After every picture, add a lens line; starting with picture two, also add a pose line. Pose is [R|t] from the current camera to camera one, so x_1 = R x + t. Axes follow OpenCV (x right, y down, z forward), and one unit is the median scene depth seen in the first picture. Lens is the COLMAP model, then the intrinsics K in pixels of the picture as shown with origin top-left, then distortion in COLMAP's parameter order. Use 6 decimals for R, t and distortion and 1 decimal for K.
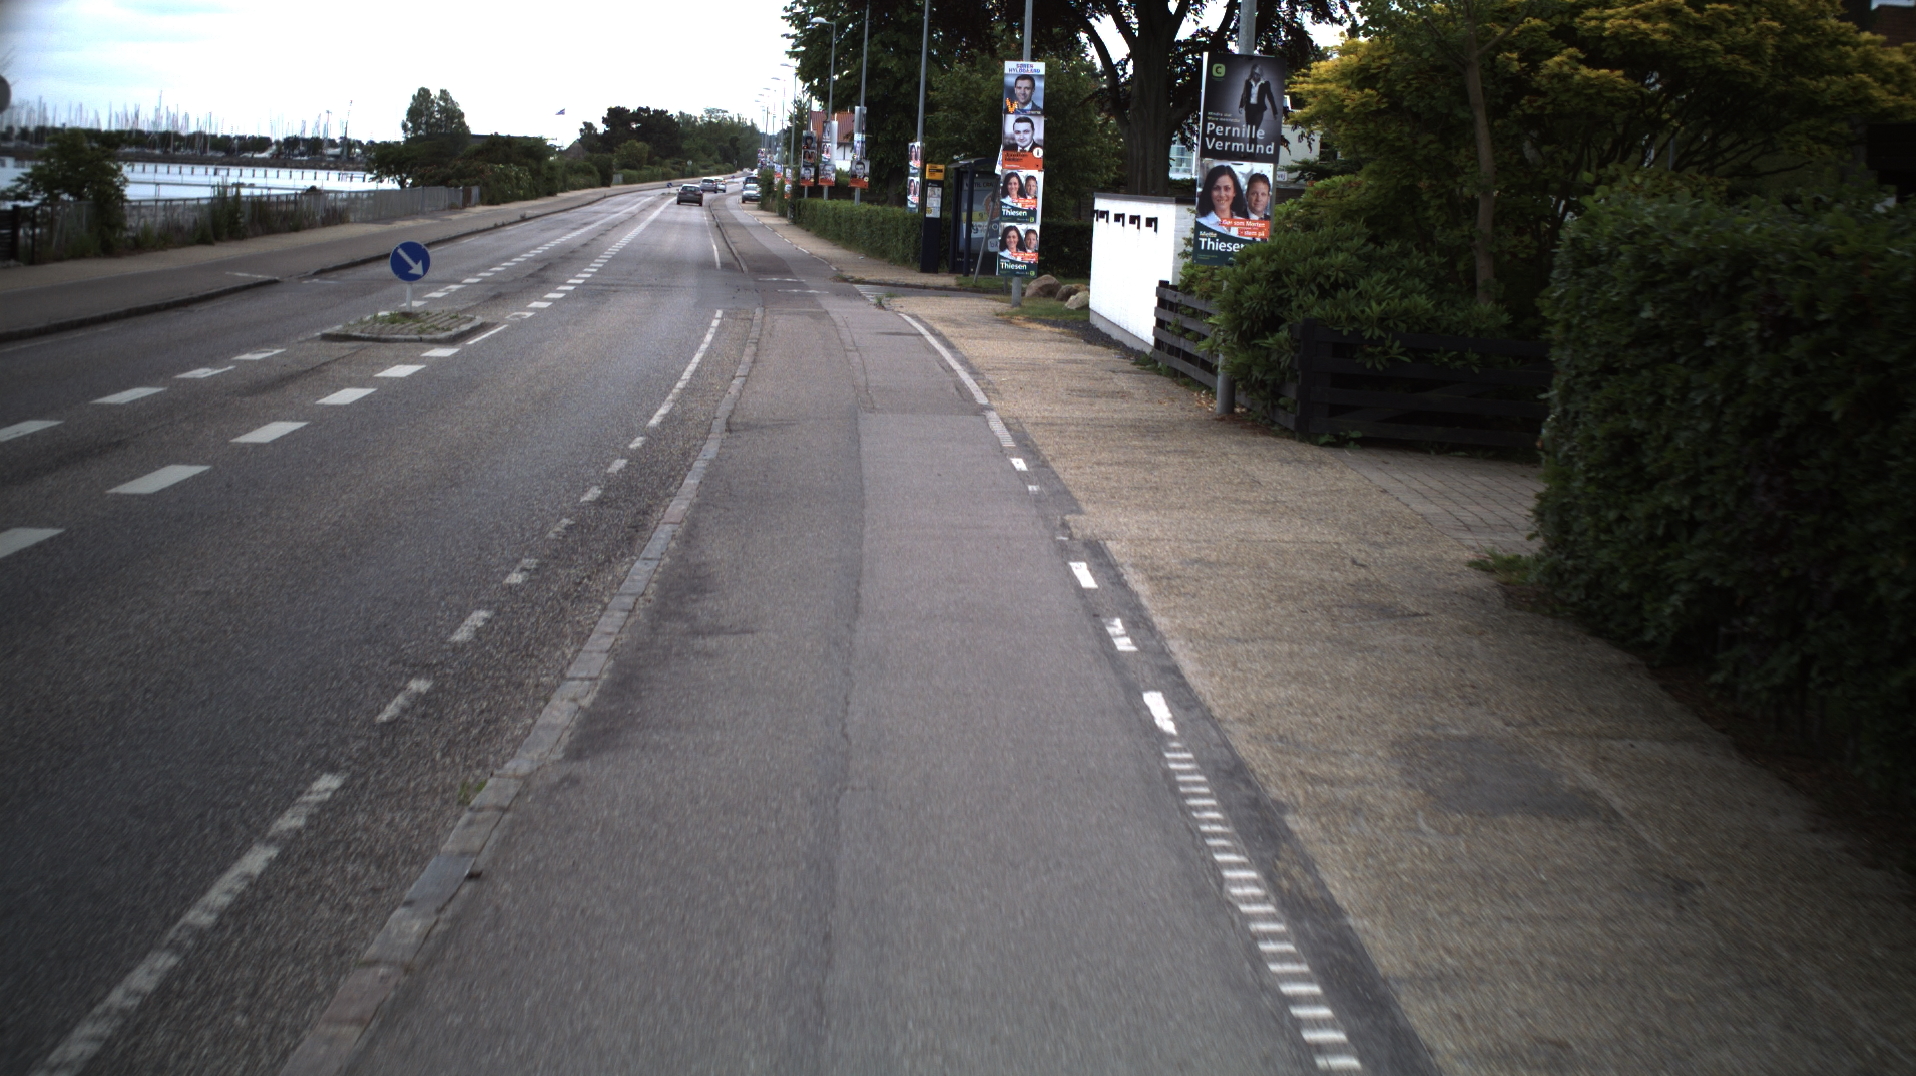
lens RADIAL K [[3290.8, 0, 958.0], [0, 3290.8, 538.0], [0, 0, 1]] dist [-0.263437, 0.178259]
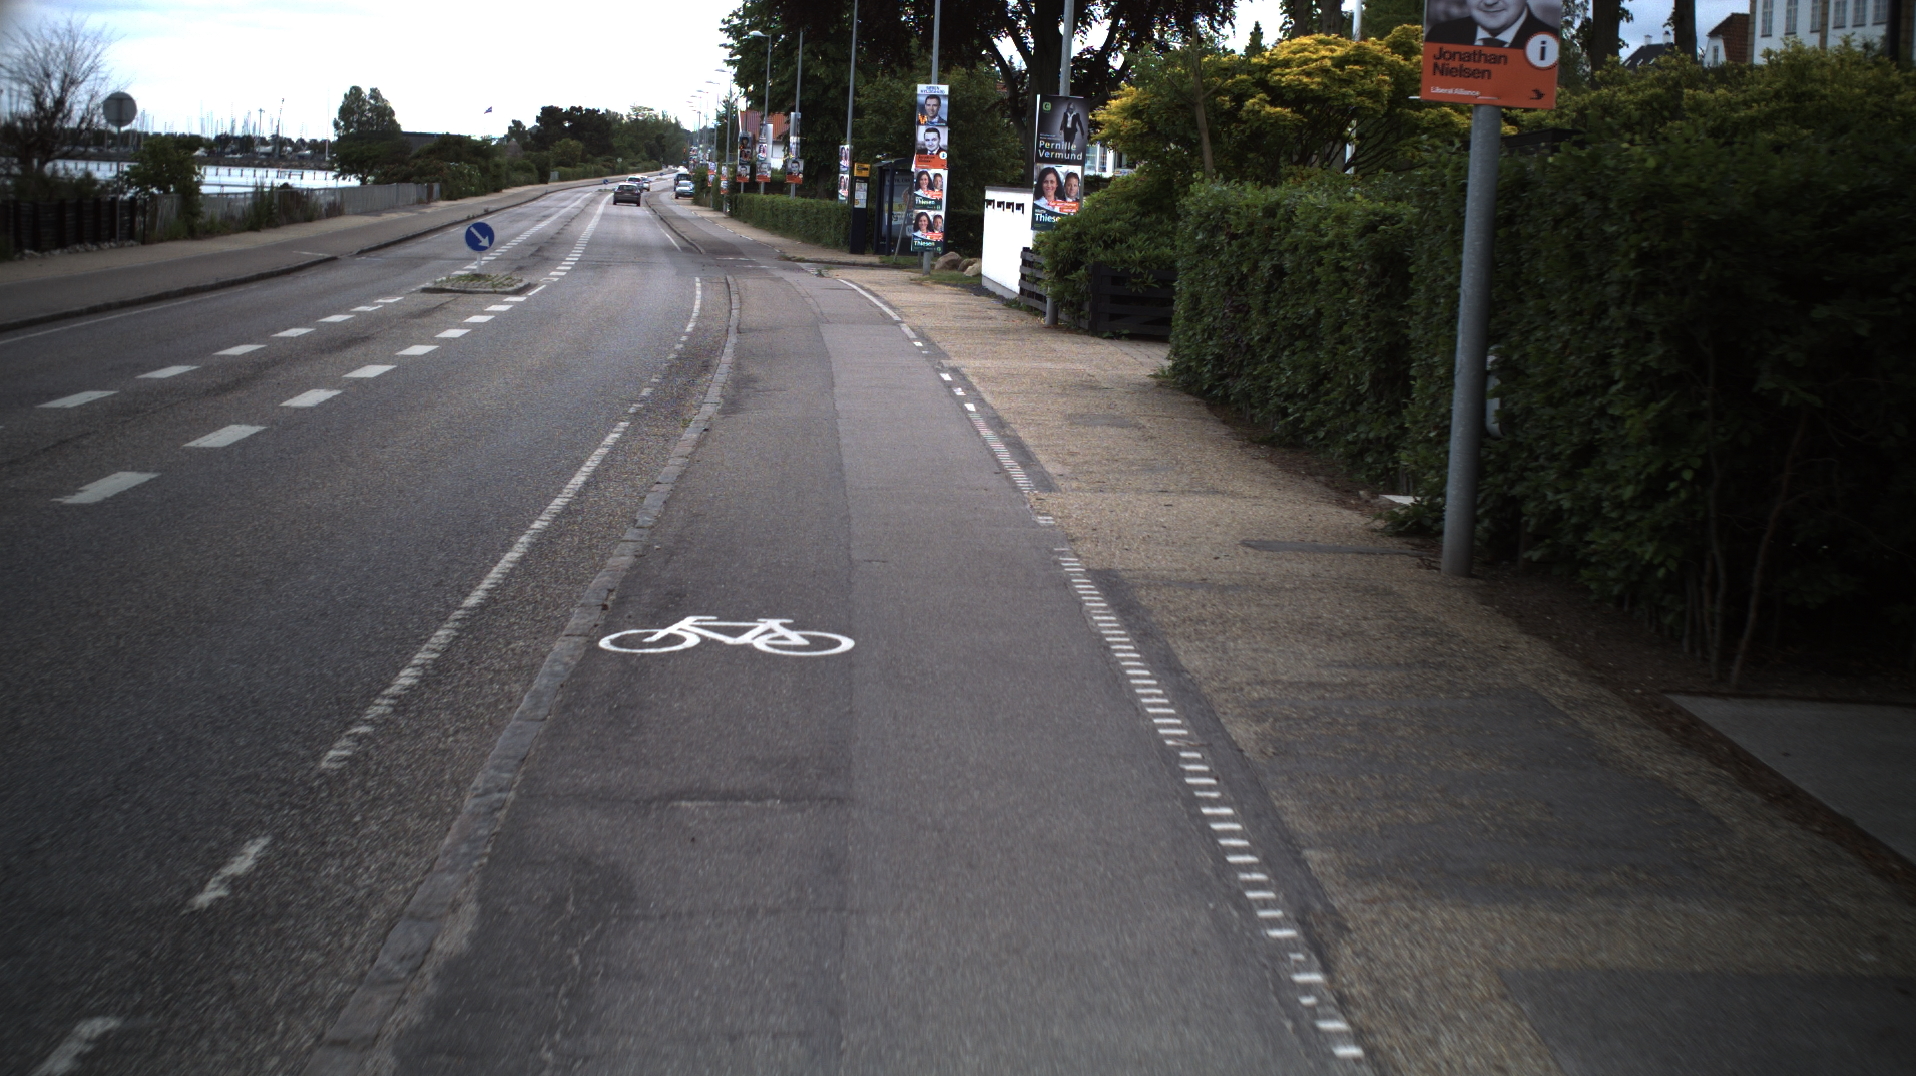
lens RADIAL K [[3290.8, 0, 958.0], [0, 3290.8, 538.0], [0, 0, 1]] dist [-0.263437, 0.178259]
pose [[0.999725, -0.002886, 0.023278, -0.000200], [0.002861, 0.999995, 0.001103, 0.030686], [-0.023281, -0.001036, 0.999728, -0.281906]]
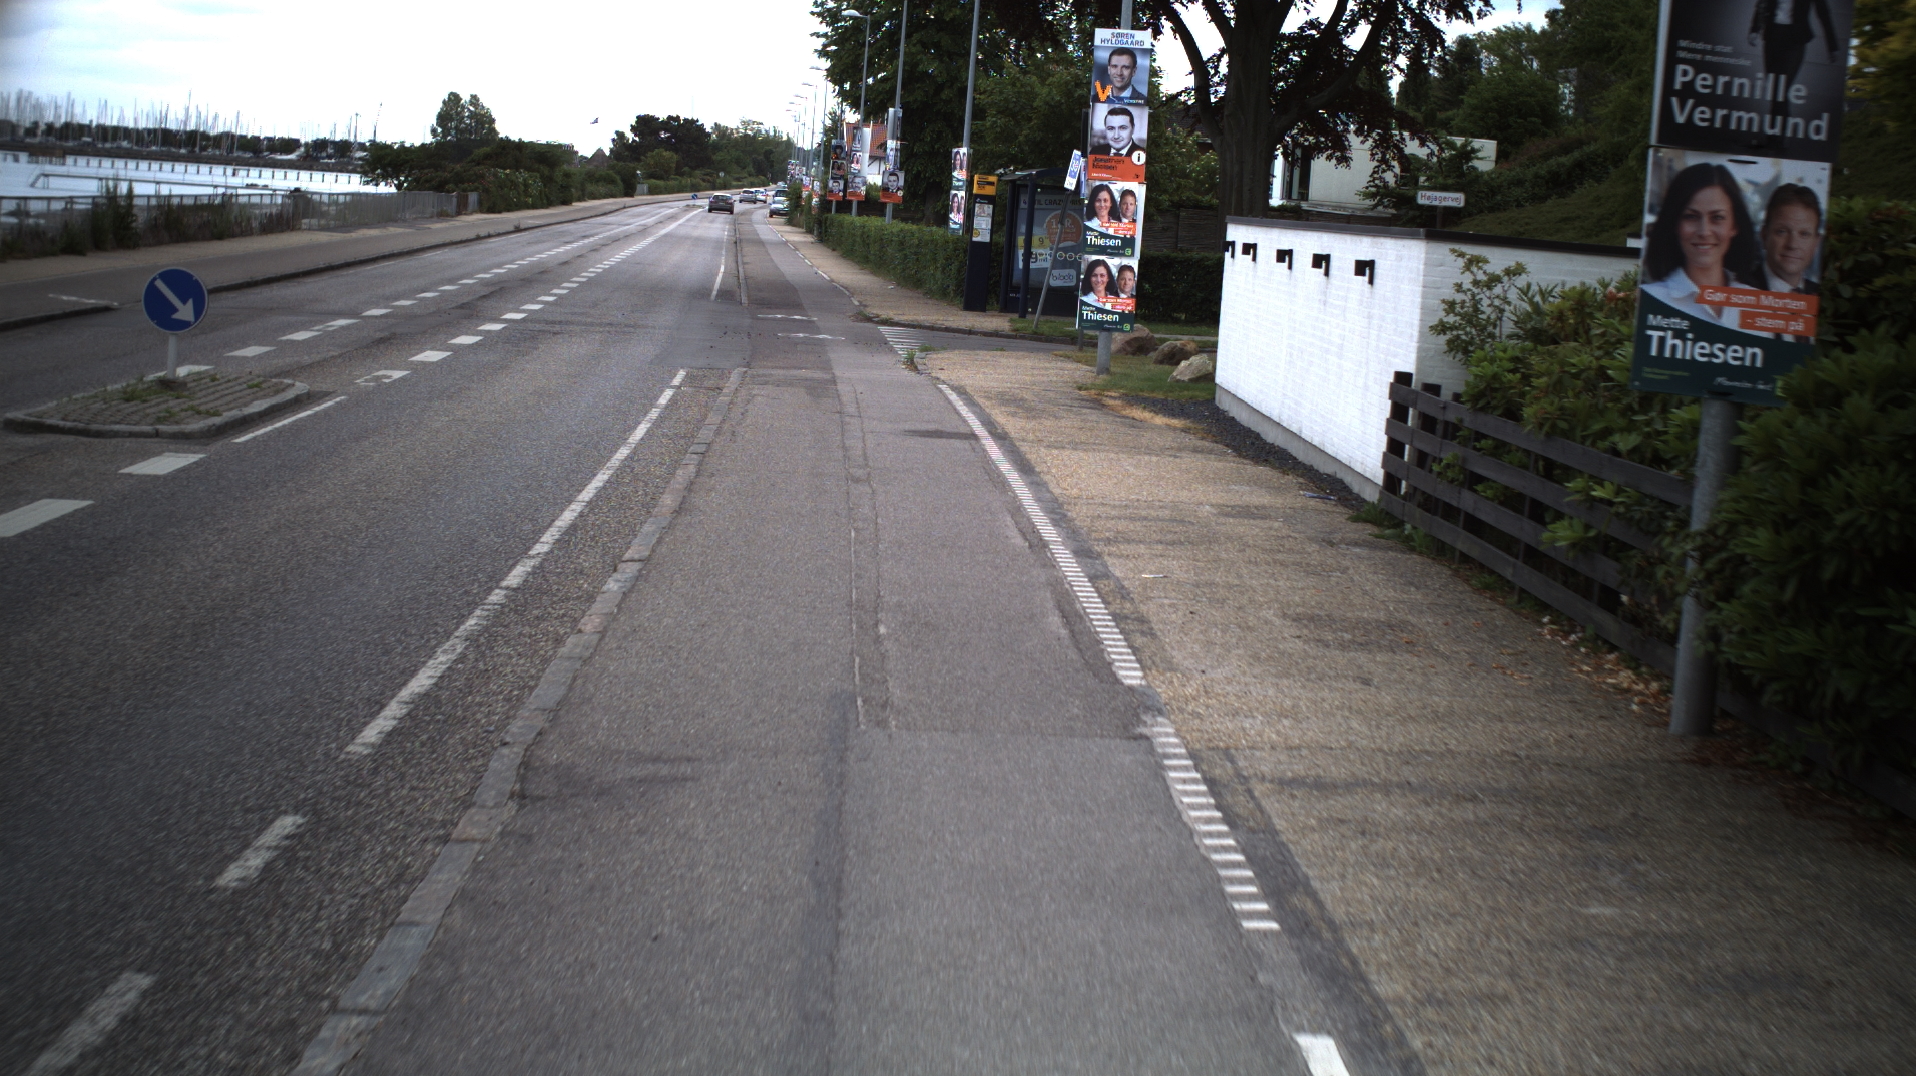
lens RADIAL K [[3290.8, 0, 958.0], [0, 3290.8, 538.0], [0, 0, 1]] dist [-0.263437, 0.178259]
pose [[0.999678, 0.023897, -0.008526, -0.006563], [-0.023945, 0.999698, -0.005555, -0.029287], [0.008391, 0.005757, 0.999948, 0.280624]]
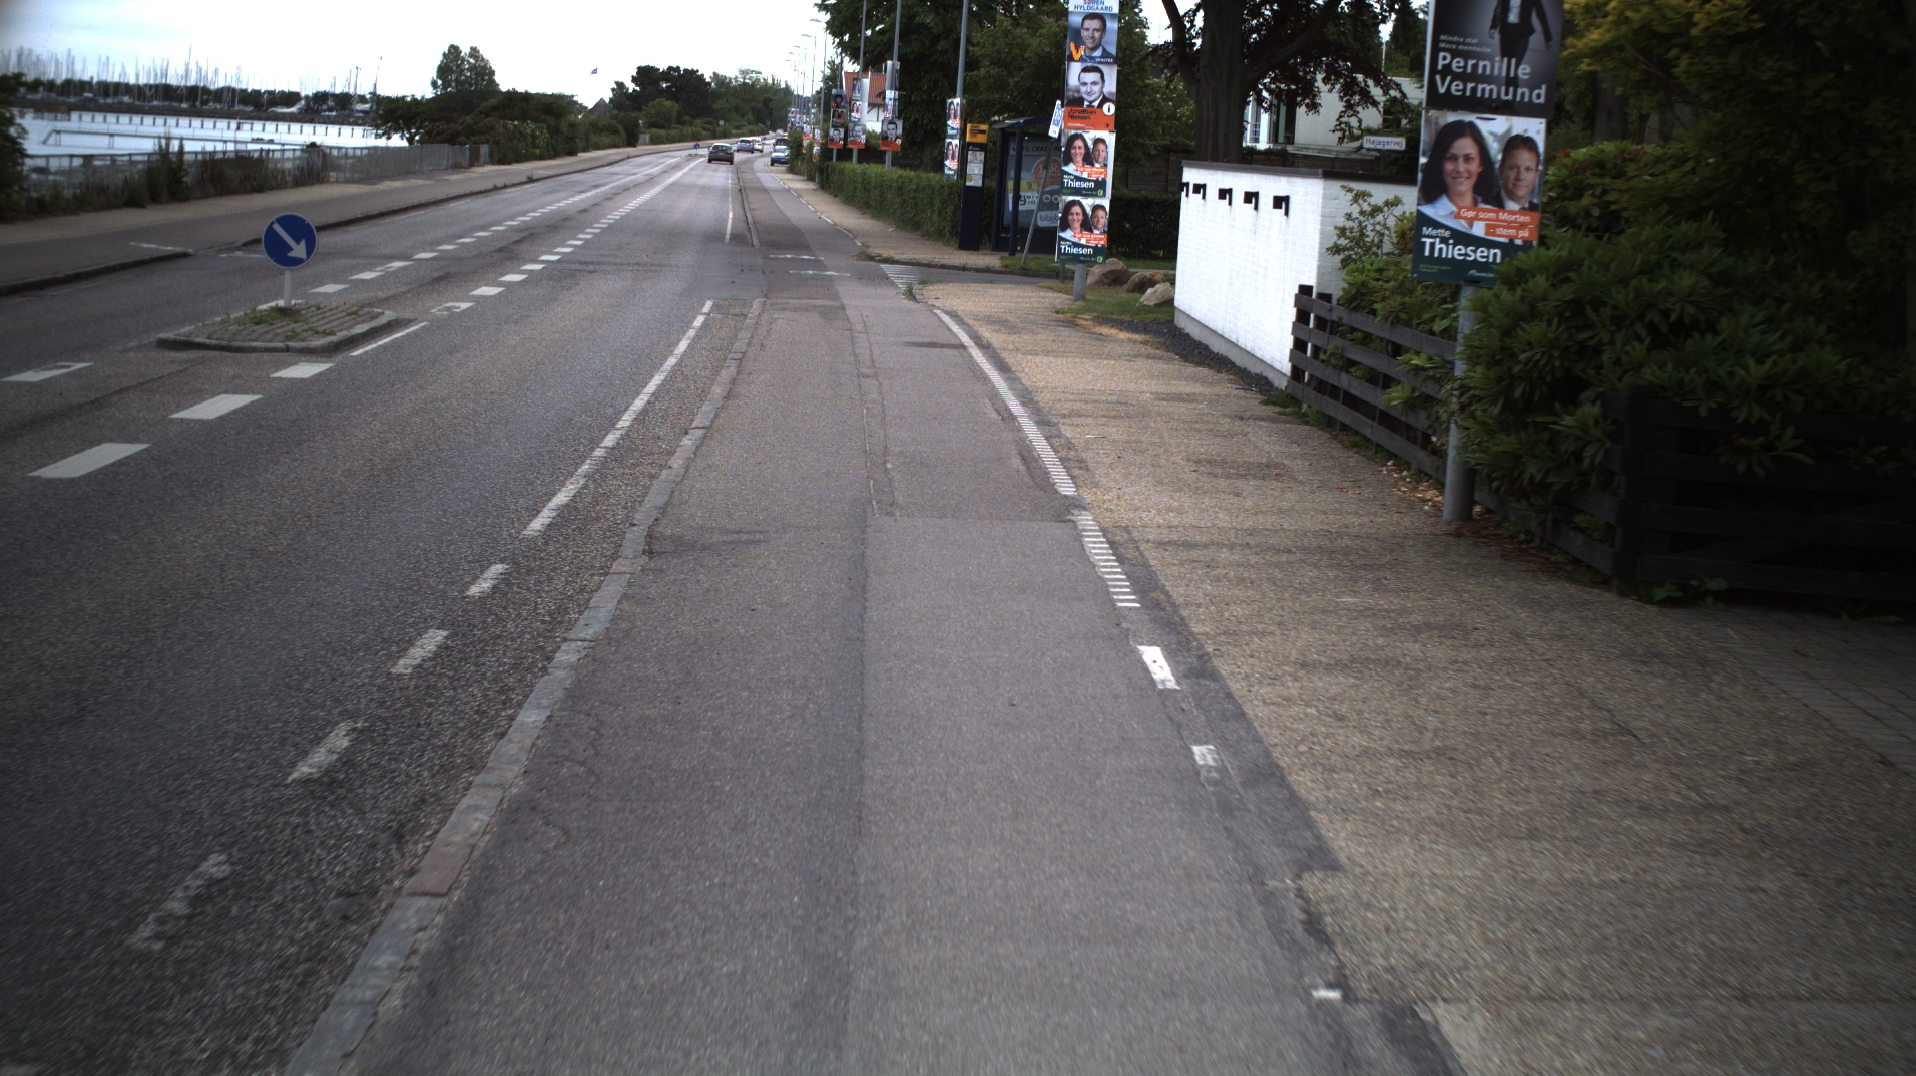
lens RADIAL K [[3290.8, 0, 958.0], [0, 3290.8, 538.0], [0, 0, 1]] dist [-0.263437, 0.178259]
pose [[0.999862, 0.014007, -0.008944, -0.003902], [-0.013911, 0.999846, 0.010726, -0.019736], [0.009093, -0.010600, 0.999902, 0.187212]]
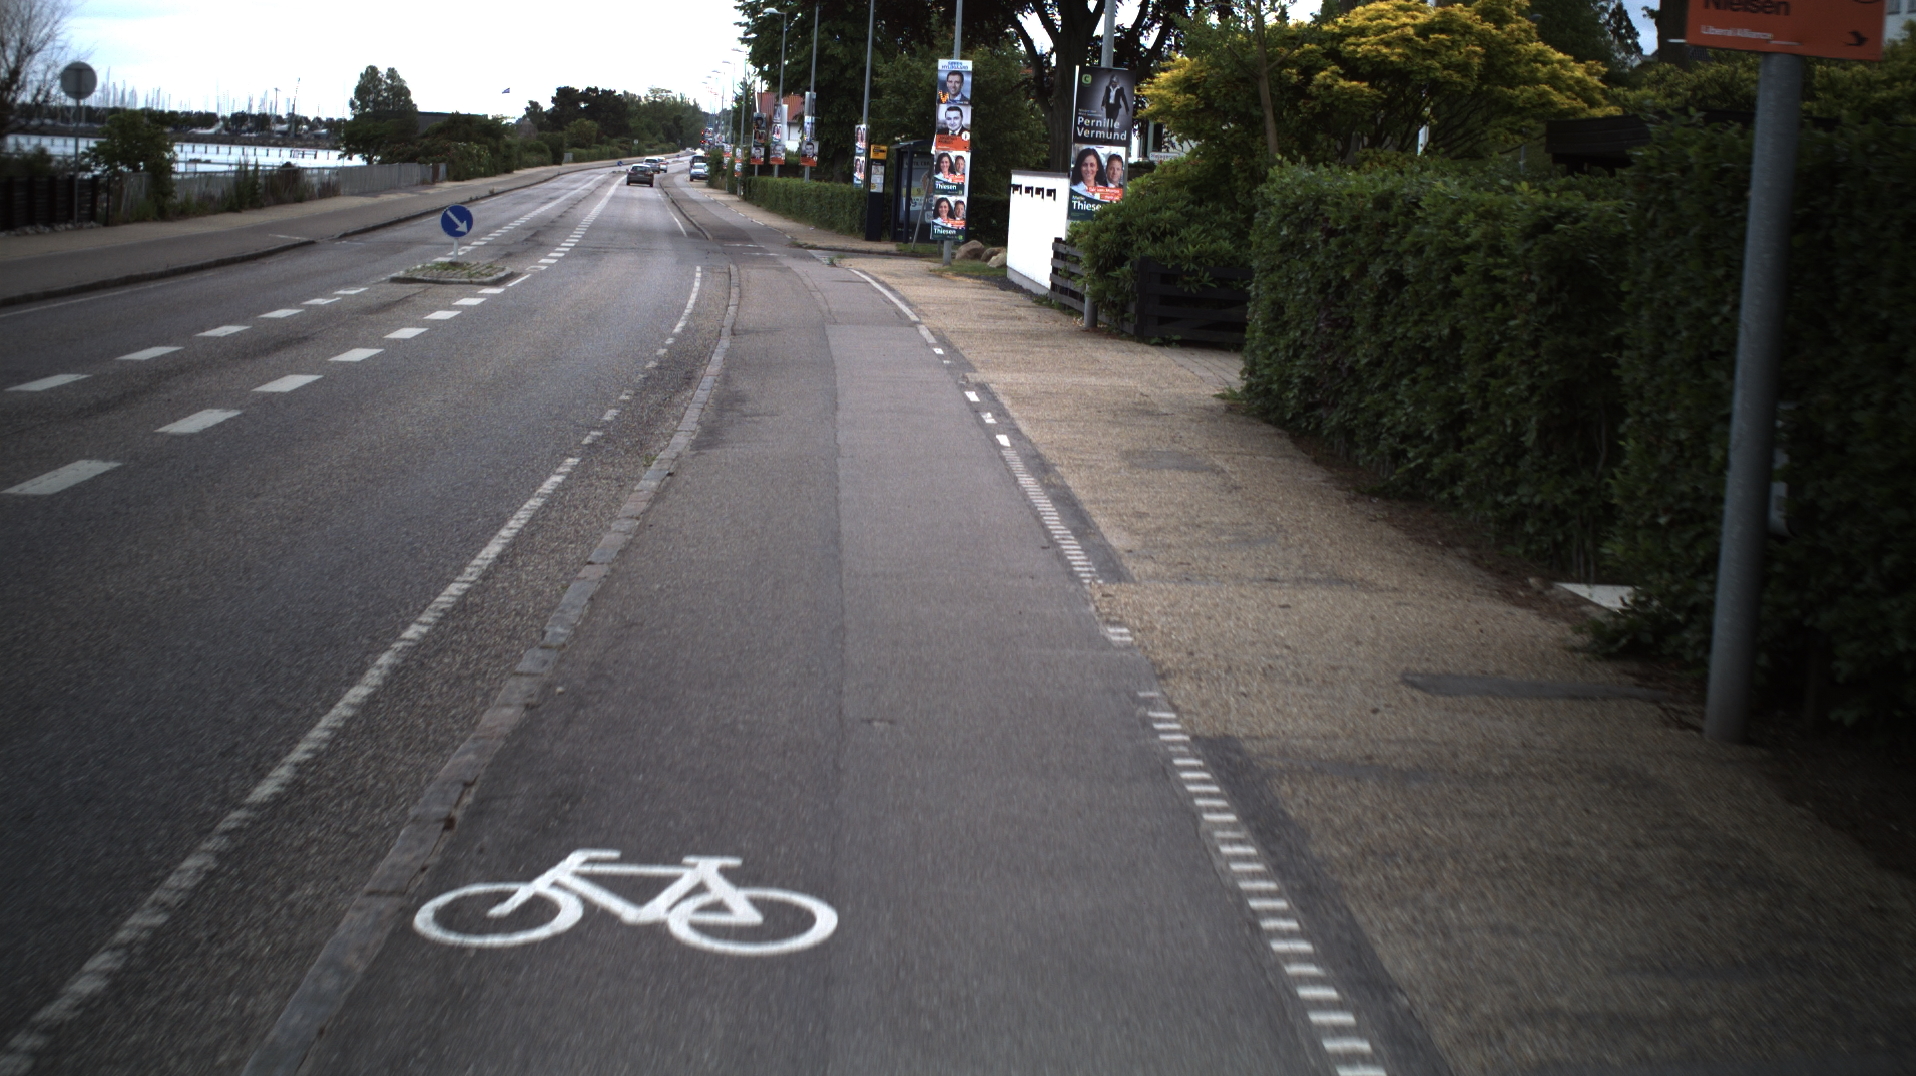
lens RADIAL K [[3290.8, 0, 958.0], [0, 3290.8, 538.0], [0, 0, 1]] dist [-0.263437, 0.178259]
pose [[0.999819, 0.004912, 0.018395, 0.000360], [-0.005020, 0.999971, 0.005792, 0.021110], [-0.018366, -0.005883, 0.999814, -0.187898]]
